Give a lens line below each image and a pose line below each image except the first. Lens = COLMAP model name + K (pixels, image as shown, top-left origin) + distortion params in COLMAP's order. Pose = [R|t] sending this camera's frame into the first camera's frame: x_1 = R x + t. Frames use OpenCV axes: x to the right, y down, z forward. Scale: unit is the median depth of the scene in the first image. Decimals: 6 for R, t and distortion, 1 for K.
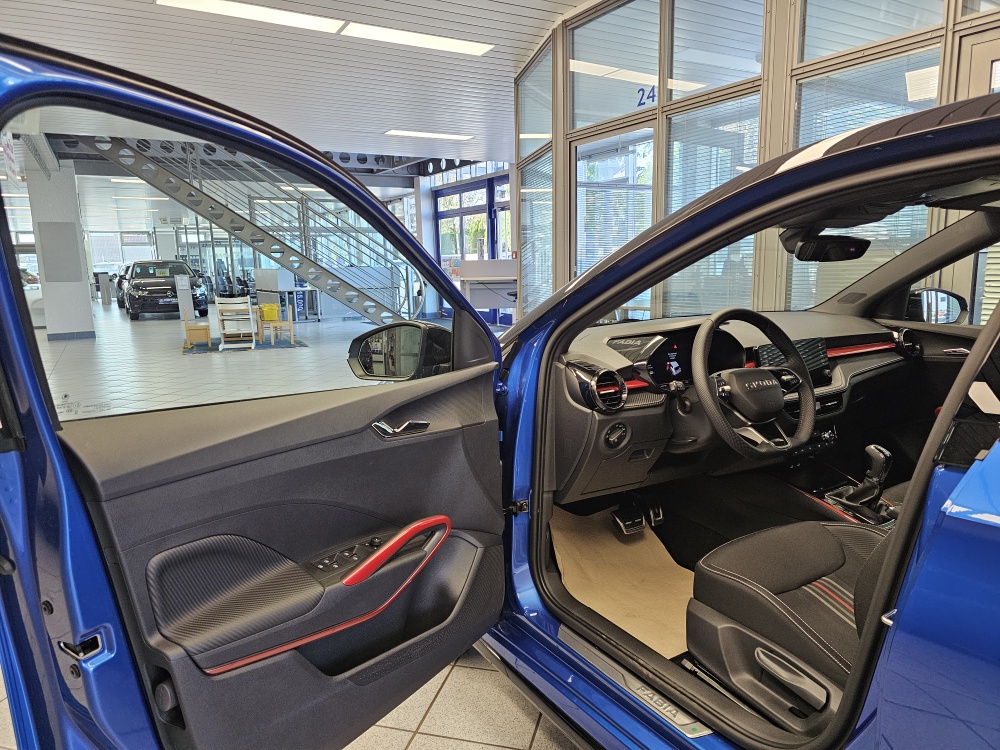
lens RADIAL K [[678.4, 0, 492.4], [0, 678.4, 388.8], [0, 0, 1]] dist [0.056859, -0.050521]
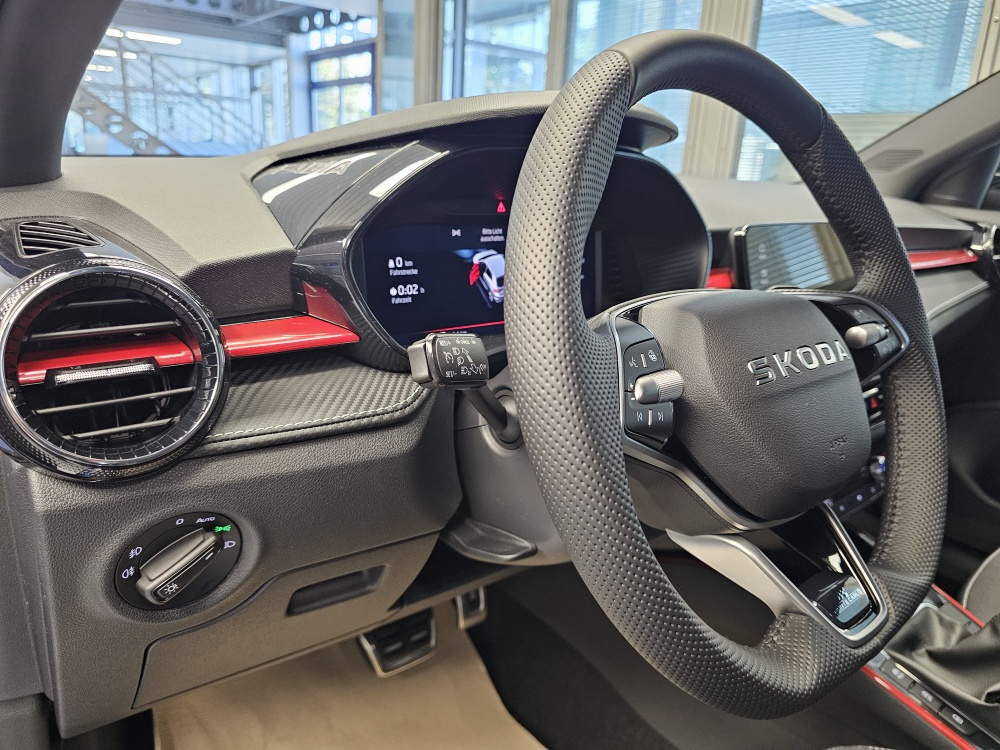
lens RADIAL K [[678.4, 0, 484.1], [0, 678.4, 379.5], [0, 0, 1]] dist [0.056859, -0.050521]
pose [[0.991573, 0.034941, 0.124748, 0.073279], [-0.049198, 0.992365, 0.113102, -0.006402], [-0.119844, -0.118286, 0.985721, 0.224072]]
